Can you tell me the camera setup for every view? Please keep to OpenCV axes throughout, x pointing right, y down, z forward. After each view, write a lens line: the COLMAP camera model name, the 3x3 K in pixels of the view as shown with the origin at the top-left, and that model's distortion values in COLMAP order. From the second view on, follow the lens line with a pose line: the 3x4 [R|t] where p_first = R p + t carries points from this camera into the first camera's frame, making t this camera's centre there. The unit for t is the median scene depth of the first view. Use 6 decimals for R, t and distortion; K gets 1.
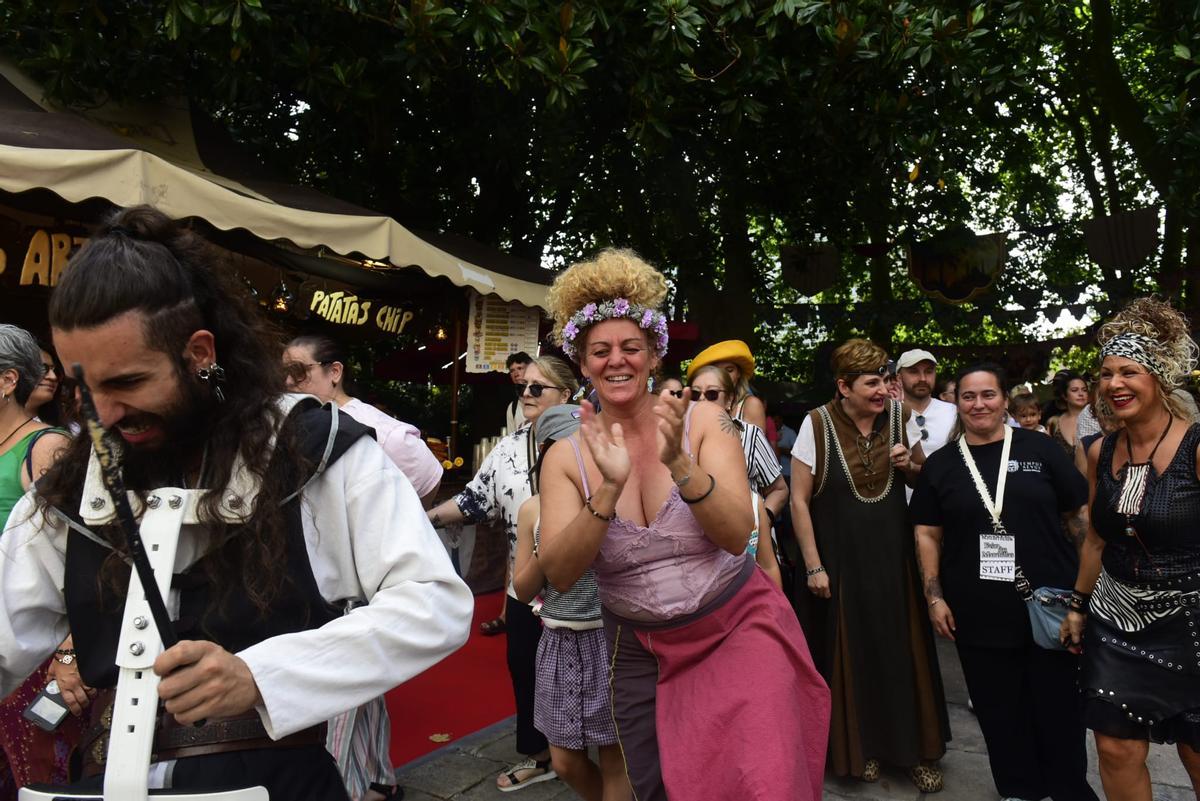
lens RADIAL K [[818.9, 0, 606.7], [0, 818.9, 402.5], [0, 0, 1]] dist [-0.048289, -0.004042]
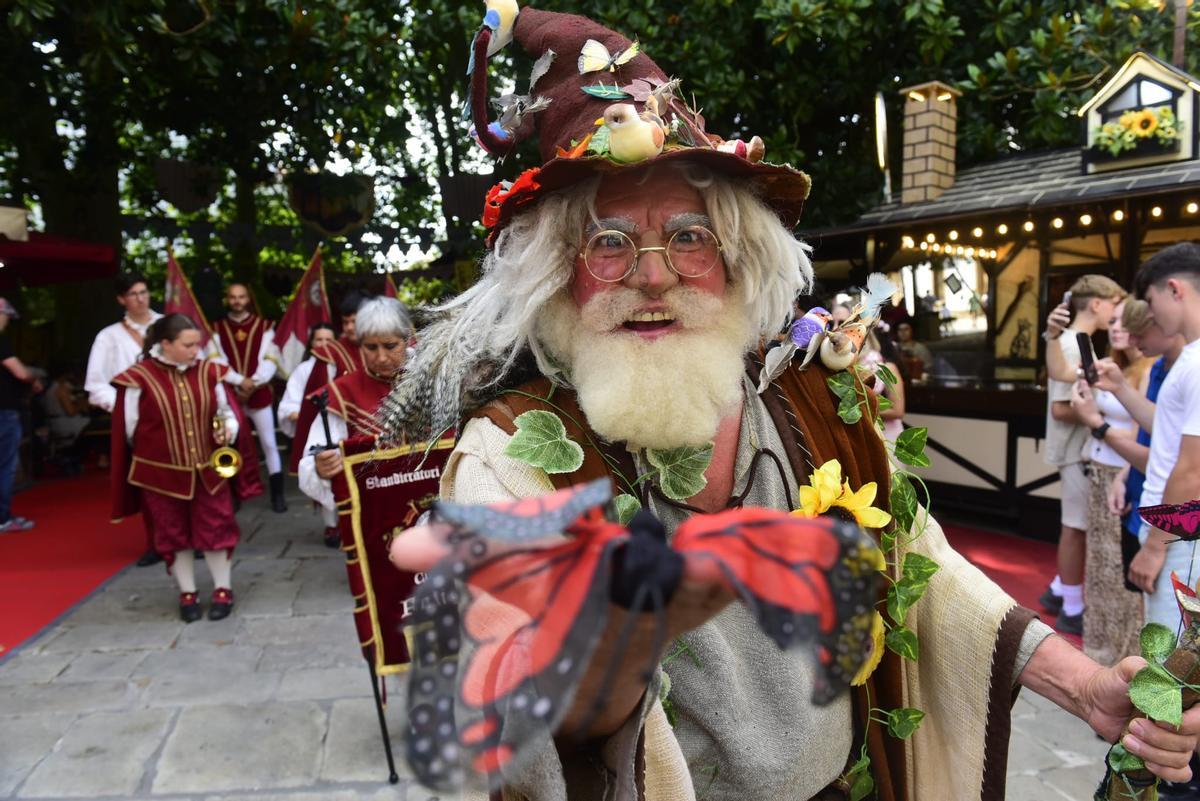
lens RADIAL K [[813.5, 0, 607.1], [0, 813.5, 405.6], [0, 0, 1]] dist [-0.060790, 0.004482]
pose [[0.720667, -0.042237, 0.691993, -0.164103], [-0.031221, 0.995153, 0.093254, -0.017015], [-0.692578, -0.088810, 0.715855, -0.144447]]
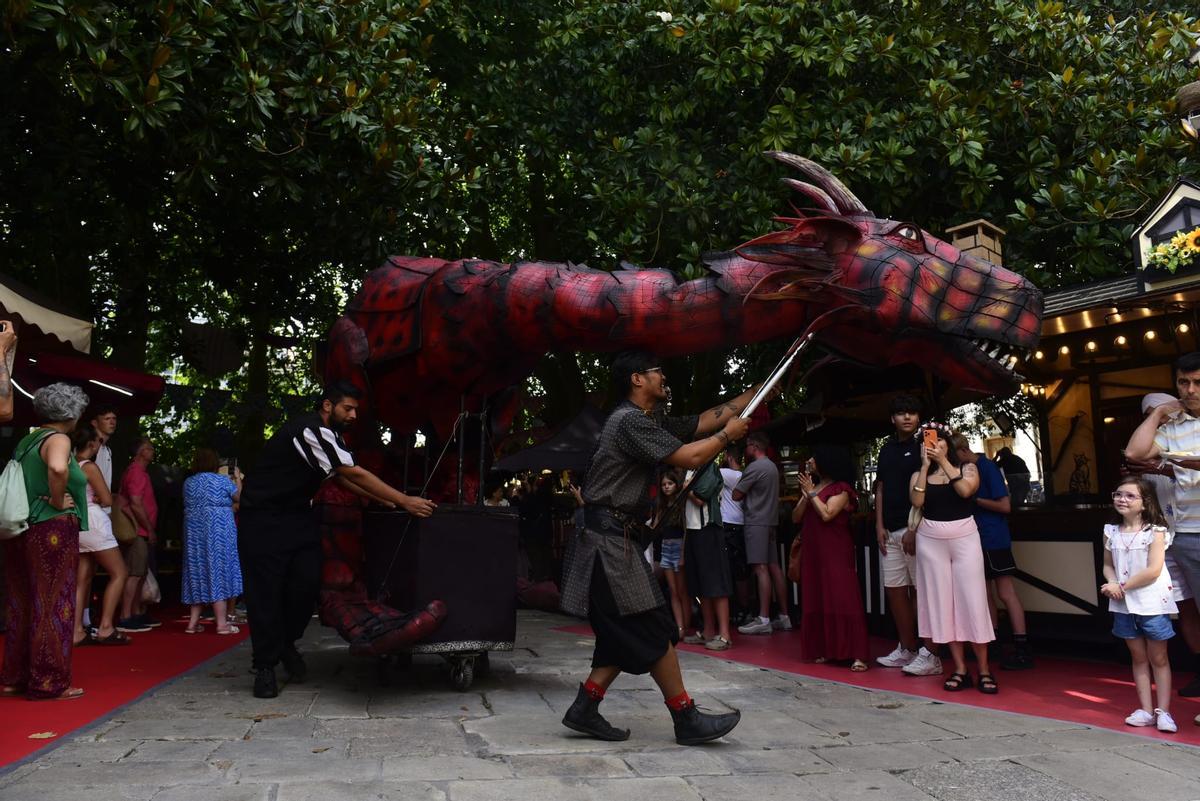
lens RADIAL K [[823.1, 0, 607.7], [0, 823.1, 406.5], [0, 0, 1]] dist [-0.046982, -0.003729]
pose [[0.715257, 0.125170, 0.687561, -0.216013], [-0.037065, 0.989239, -0.141533, 0.071555], [-0.697878, 0.075747, 0.712200, -0.080155]]
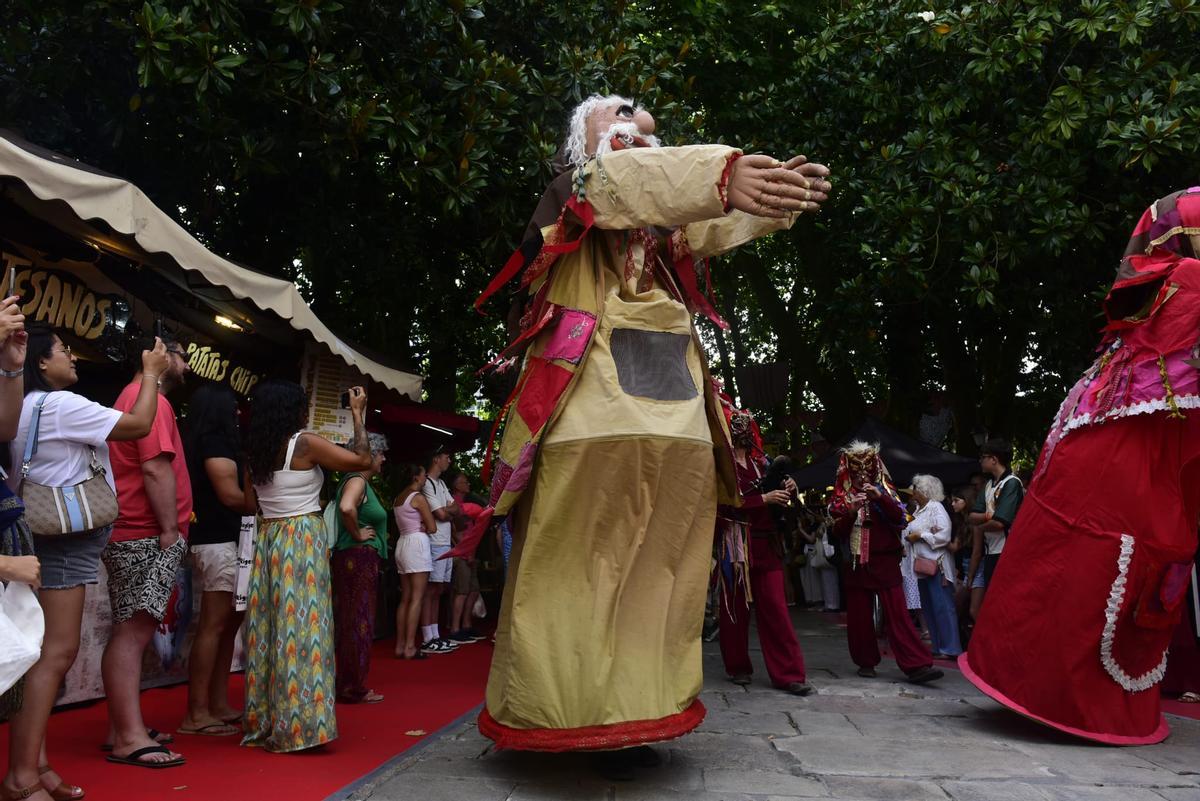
lens RADIAL K [[823.5, 0, 606.4], [0, 823.5, 404.6], [0, 0, 1]] dist [-0.048116, -0.003912]
pose [[0.906060, 0.087717, 0.413957, -0.243497], [-0.025577, 0.987842, -0.153342, 0.066305], [-0.422375, 0.128349, 0.897288, -0.096888]]
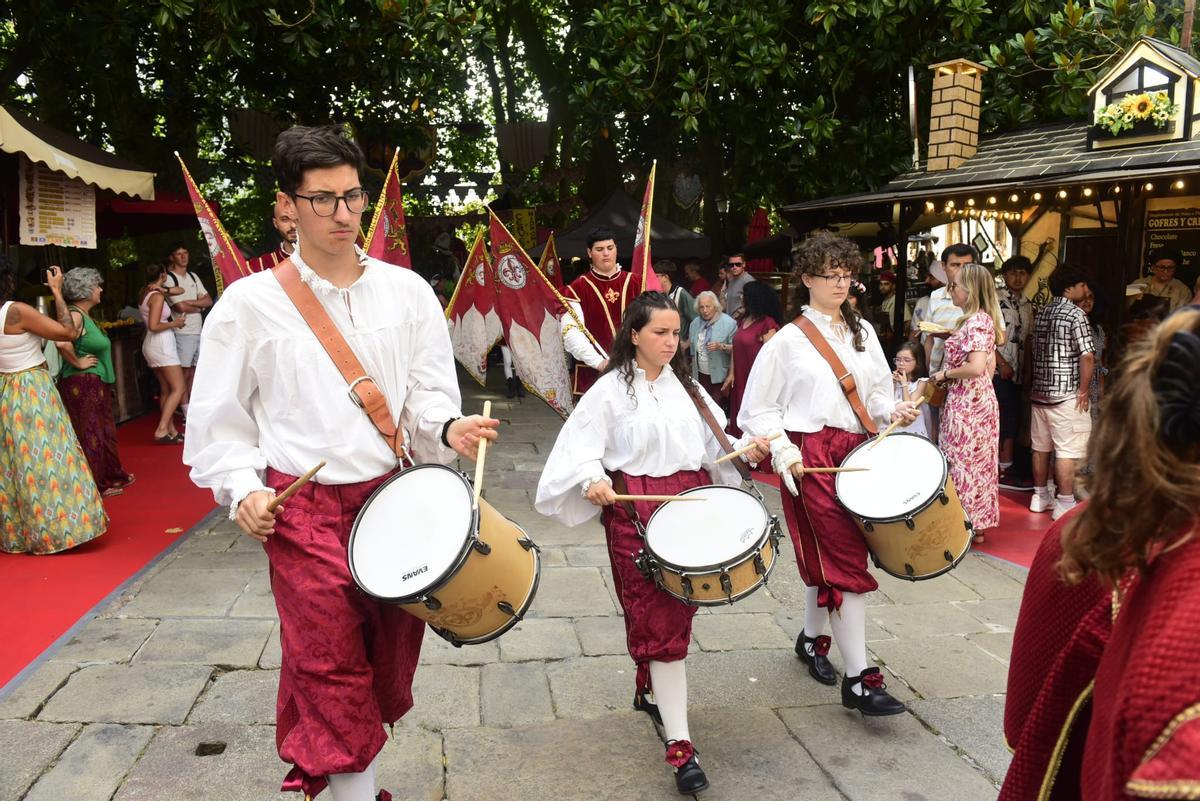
lens RADIAL K [[825.2, 0, 605.8], [0, 825.2, 406.5], [0, 0, 1]] dist [-0.050737, 0.000277]
pose [[0.764292, -0.072204, 0.640816, -0.267895], [-0.043597, 0.985653, 0.163057, -0.032205], [-0.643395, -0.152561, 0.750179, -0.263611]]
